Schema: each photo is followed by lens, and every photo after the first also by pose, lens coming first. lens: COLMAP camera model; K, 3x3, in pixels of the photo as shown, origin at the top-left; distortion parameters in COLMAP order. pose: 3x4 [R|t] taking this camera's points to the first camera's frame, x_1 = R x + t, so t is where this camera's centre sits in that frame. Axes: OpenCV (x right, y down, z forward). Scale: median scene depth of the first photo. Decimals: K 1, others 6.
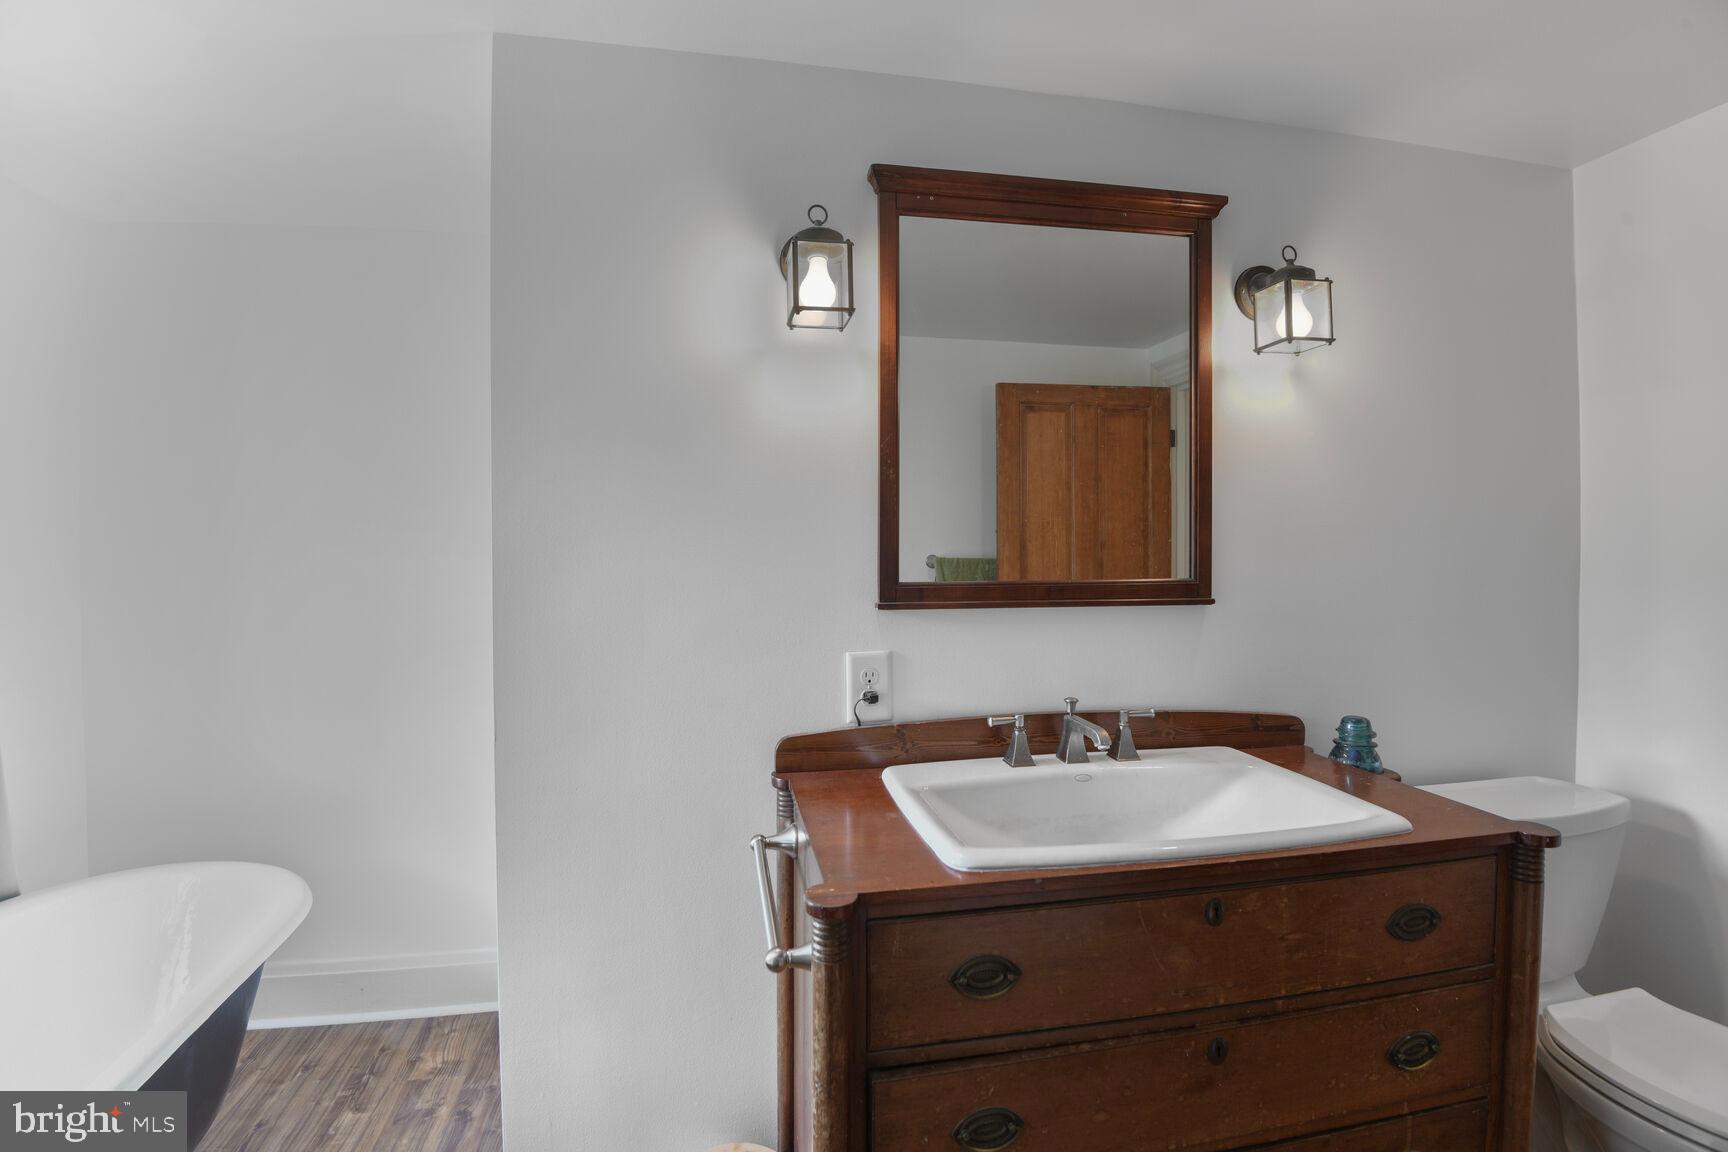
lens RADIAL K [[800.3, 0, 838.2], [0, 800.3, 545.5], [0, 0, 1]] dist [-0.033567, -0.004984]
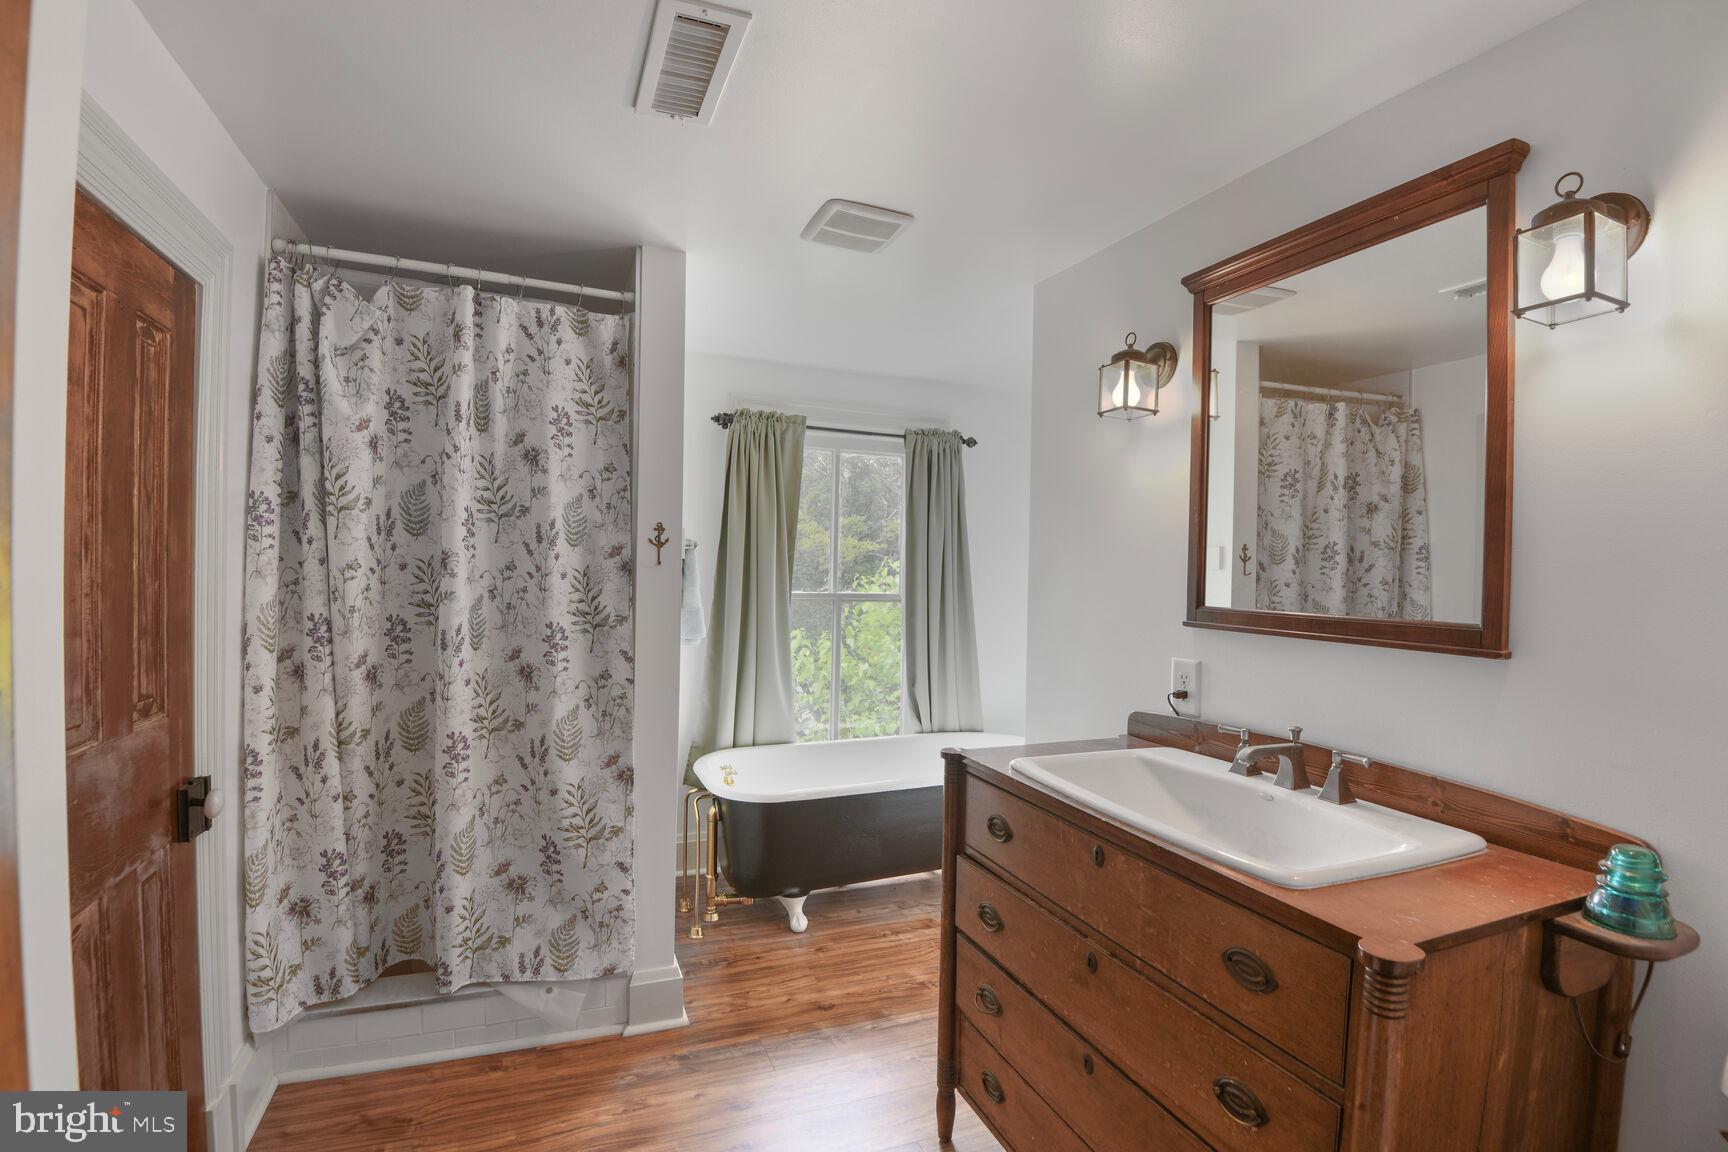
lens RADIAL K [[800.3, 0, 855.2], [0, 800.3, 571.9], [0, 0, 1]] dist [-0.033567, -0.004984]
pose [[0.196677, 0.011973, -0.980395, 1.591864], [-0.024203, 0.999680, 0.007353, -0.002878], [0.980170, 0.022283, 0.196904, 0.320036]]
